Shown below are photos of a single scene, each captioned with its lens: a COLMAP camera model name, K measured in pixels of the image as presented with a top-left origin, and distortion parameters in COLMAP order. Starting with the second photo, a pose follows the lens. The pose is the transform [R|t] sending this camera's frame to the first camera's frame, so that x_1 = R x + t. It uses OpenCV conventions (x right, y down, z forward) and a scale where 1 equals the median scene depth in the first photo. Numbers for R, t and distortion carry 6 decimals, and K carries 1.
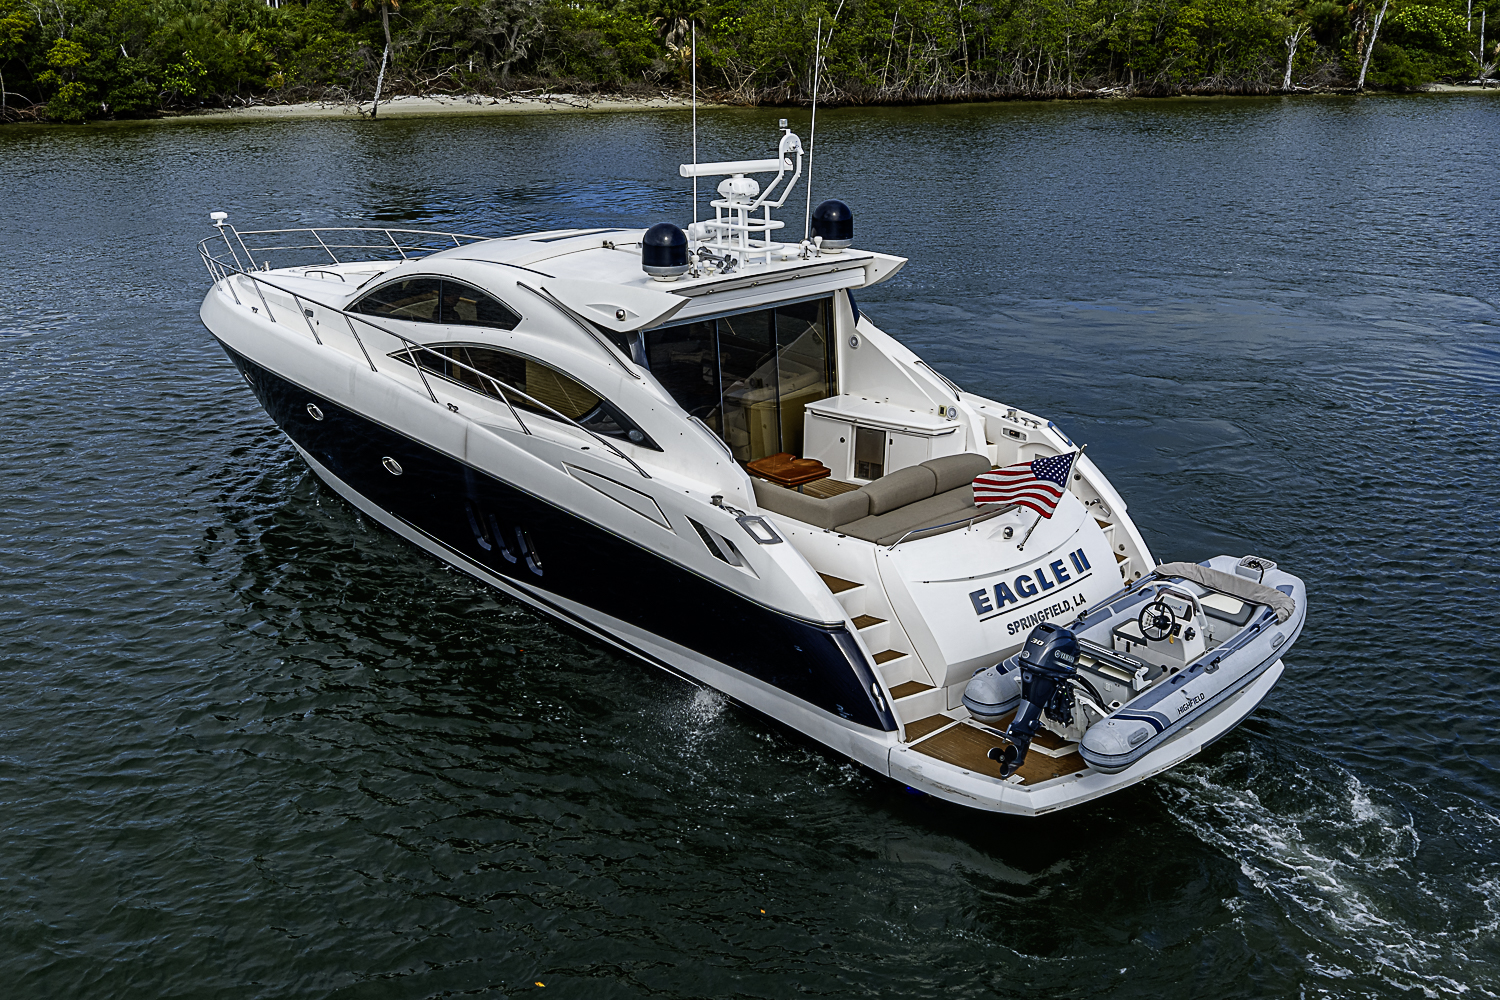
lens RADIAL K [[1543.4, 0, 747.4], [0, 1543.4, 467.2], [0, 0, 1]] dist [0.013252, -0.017036]
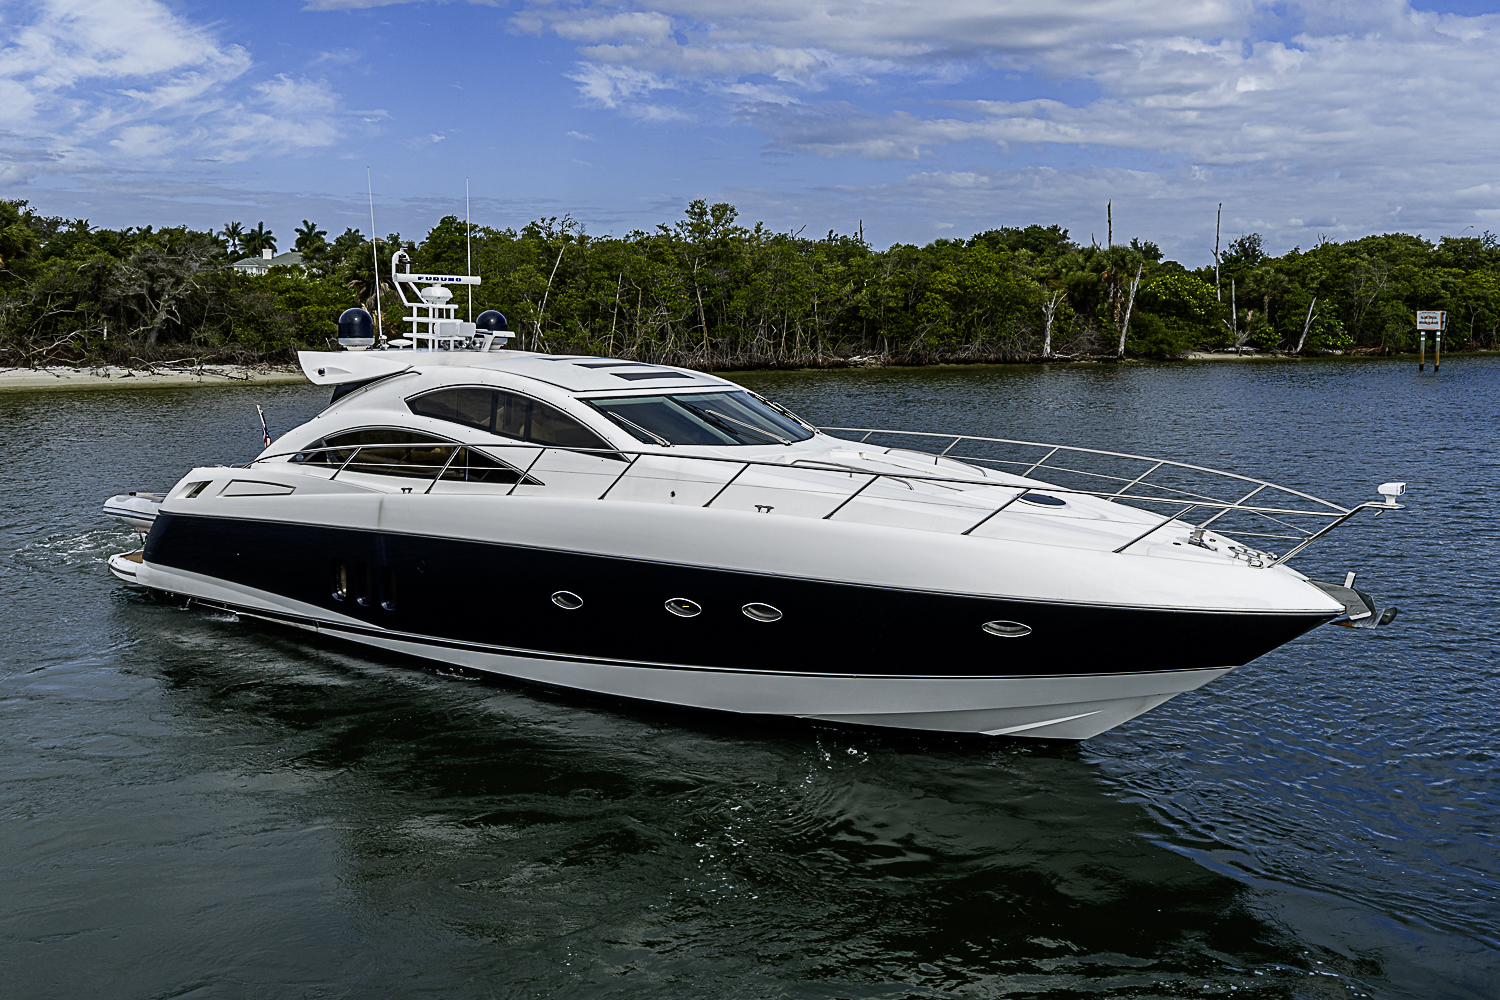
lens RADIAL K [[1415.8, 0, 787.9], [0, 1415.8, 464.6], [0, 0, 1]] dist [0.023513, -0.017606]
pose [[0.989014, -0.017065, 0.146831, 0.069762], [0.042286, 0.984466, -0.170408, -0.042414], [-0.141642, 0.174745, 0.974373, 0.208303]]
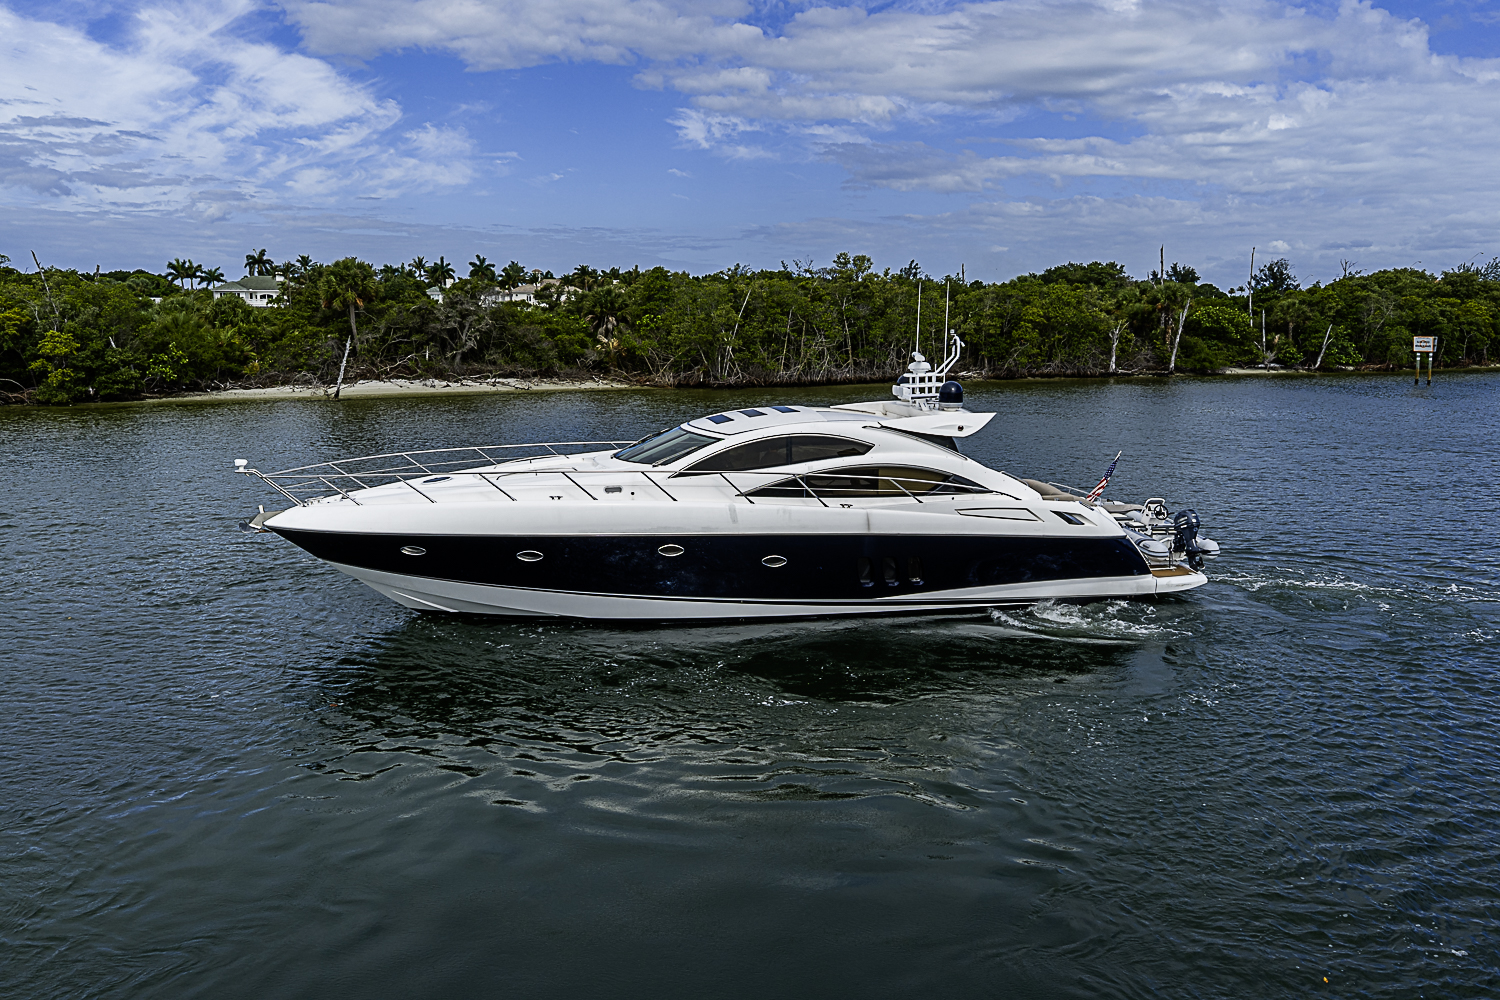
lens RADIAL K [[1235.5, 0, 747.1], [0, 1235.5, 499.5], [0, 0, 1]] dist [0.023977, -0.036770]
pose [[0.998146, -0.010878, 0.059888, 0.004024], [0.019267, 0.989773, -0.141344, -0.015754], [-0.057738, 0.142236, 0.988147, 0.080063]]
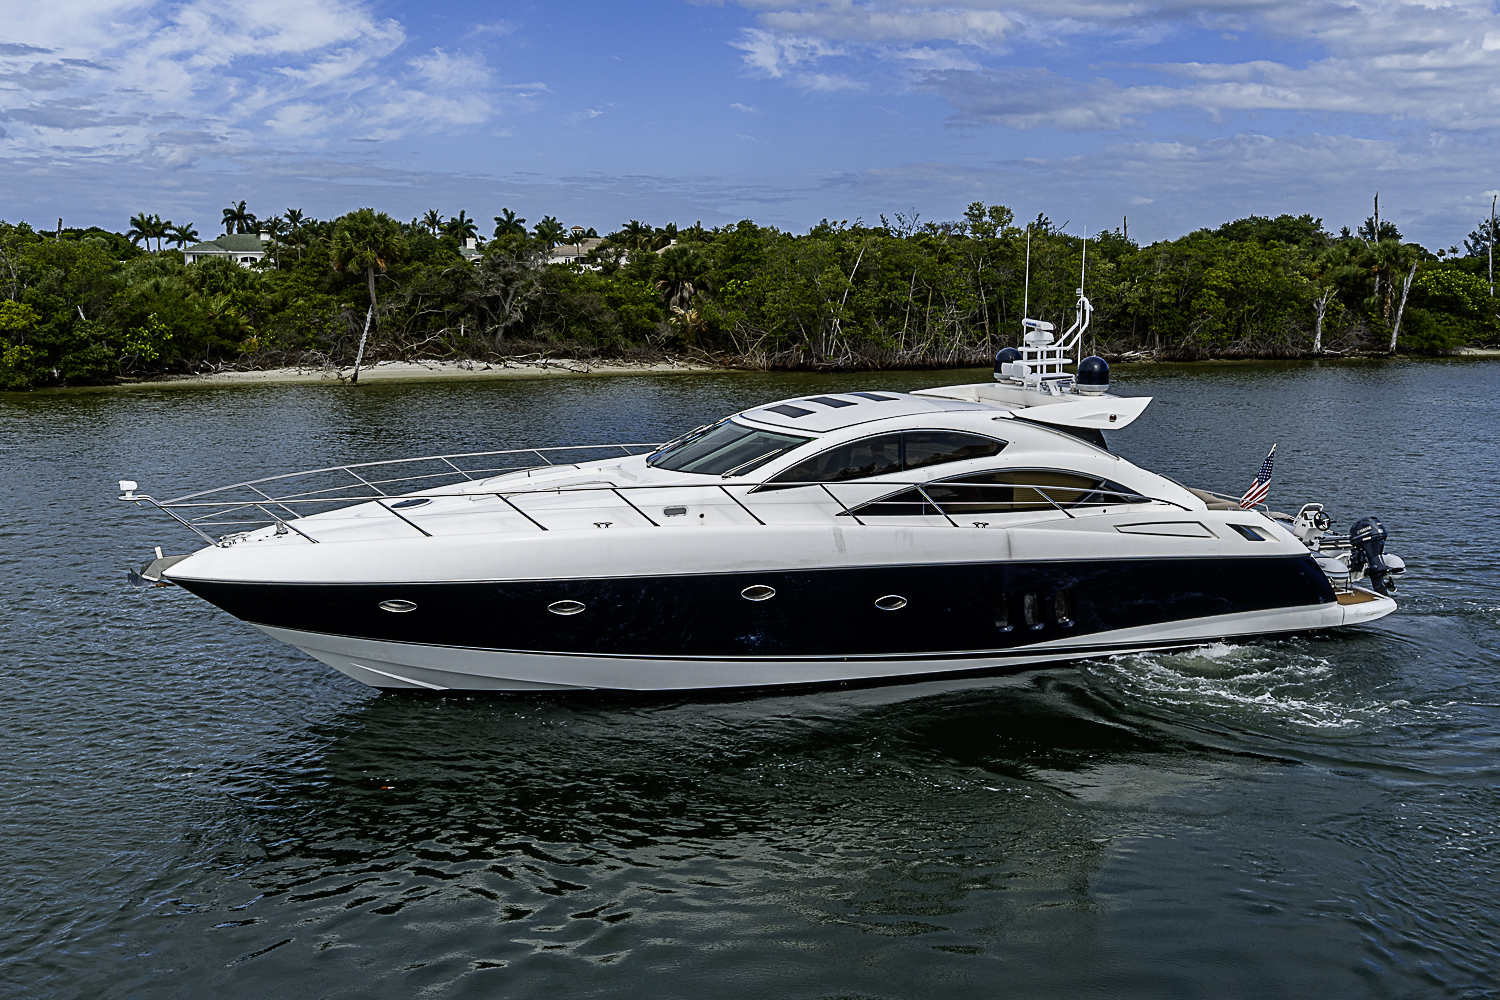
lens RADIAL K [[1525.6, 0, 774.3], [0, 1525.6, 508.5], [0, 0, 1]] dist [0.027693, -0.045833]
pose [[0.999629, -0.005716, 0.026618, -0.015191], [0.009479, 0.989612, -0.143448, -0.017841], [-0.025522, 0.143647, 0.989300, 0.093820]]
